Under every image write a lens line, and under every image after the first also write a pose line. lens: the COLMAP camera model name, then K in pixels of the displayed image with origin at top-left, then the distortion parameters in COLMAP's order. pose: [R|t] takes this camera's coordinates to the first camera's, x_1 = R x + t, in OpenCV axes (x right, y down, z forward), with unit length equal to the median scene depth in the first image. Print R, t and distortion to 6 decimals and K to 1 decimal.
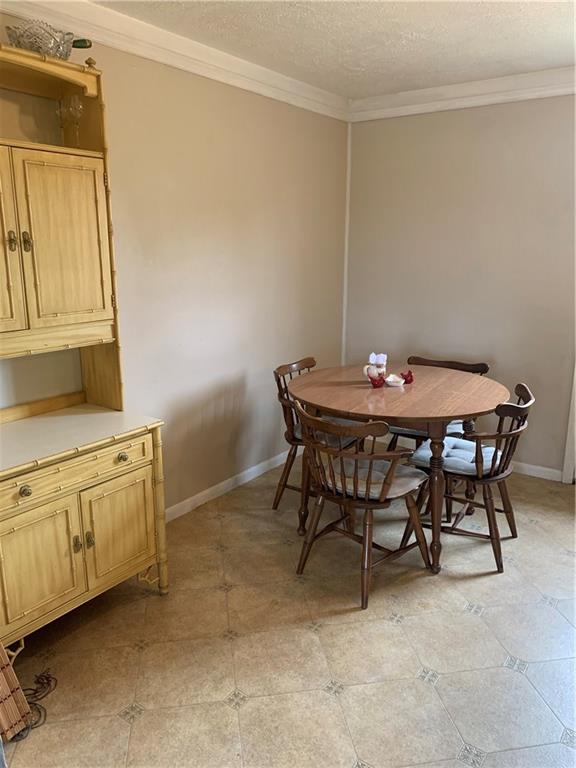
lens RADIAL K [[587.0, 0, 293.8], [0, 587.0, 382.3], [0, 0, 1]] dist [0.013913, -0.016983]
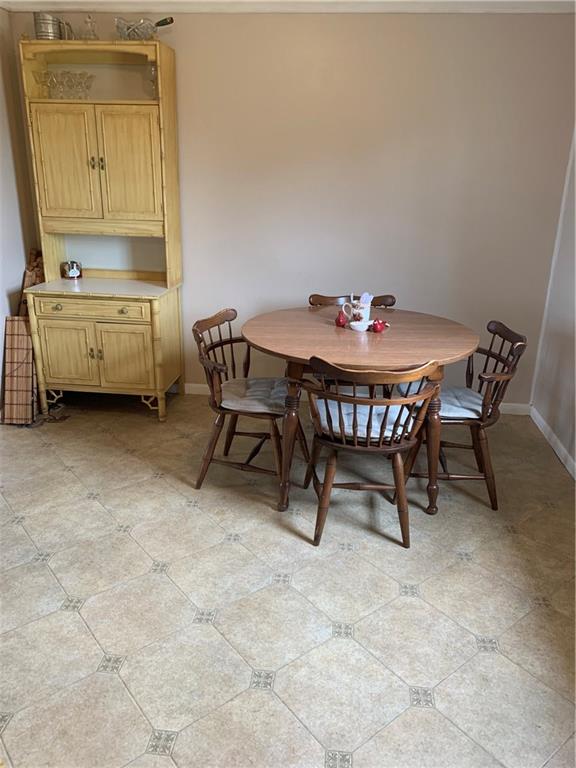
lens RADIAL K [[587.0, 0, 294.4], [0, 587.0, 376.7], [0, 0, 1]] dist [0.013913, -0.016983]
pose [[0.495789, 0.296713, -0.816183, 1.019325], [-0.225470, 0.951575, 0.208971, -0.107084], [0.838664, 0.080419, 0.538680, 0.476591]]
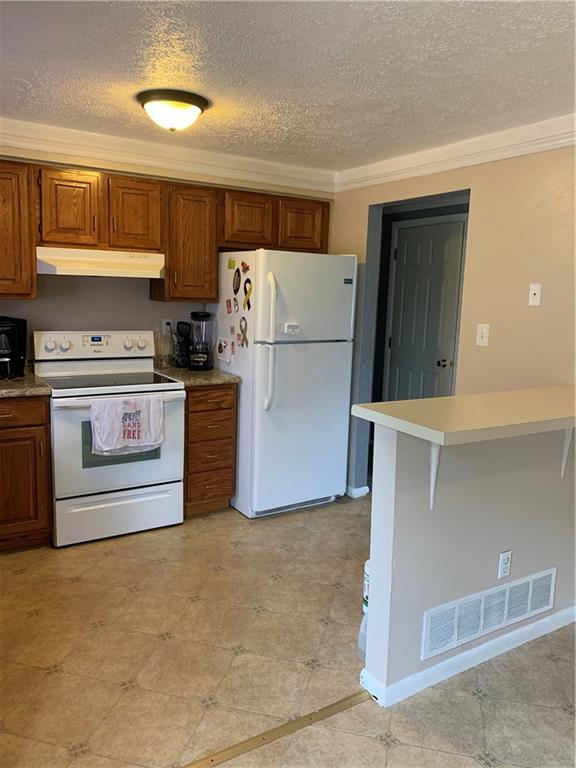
lens RADIAL K [[587.0, 0, 287.0], [0, 587.0, 370.3], [0, 0, 1]] dist [0.013913, -0.016983]
pose [[-0.917689, -0.083524, 0.388421, 0.161623], [0.061529, 0.935979, 0.346637, -0.359320], [-0.392506, 0.342004, -0.853799, 1.353512]]
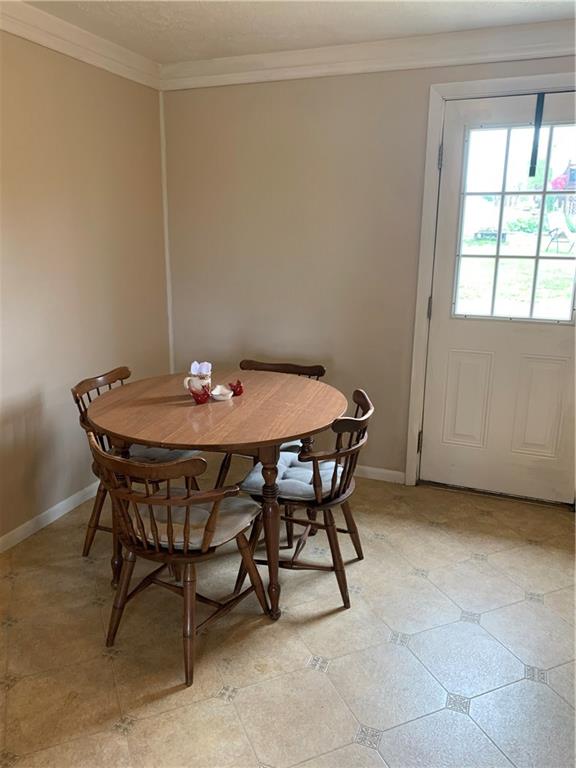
lens RADIAL K [[587.0, 0, 288.2], [0, 587.0, 385.0], [0, 0, 1]] dist [0.013913, -0.016983]
pose [[0.969466, -0.054090, 0.239186, 0.074697], [0.048465, 0.998394, 0.029342, -0.041730], [-0.240389, -0.016854, 0.970530, 0.173802]]
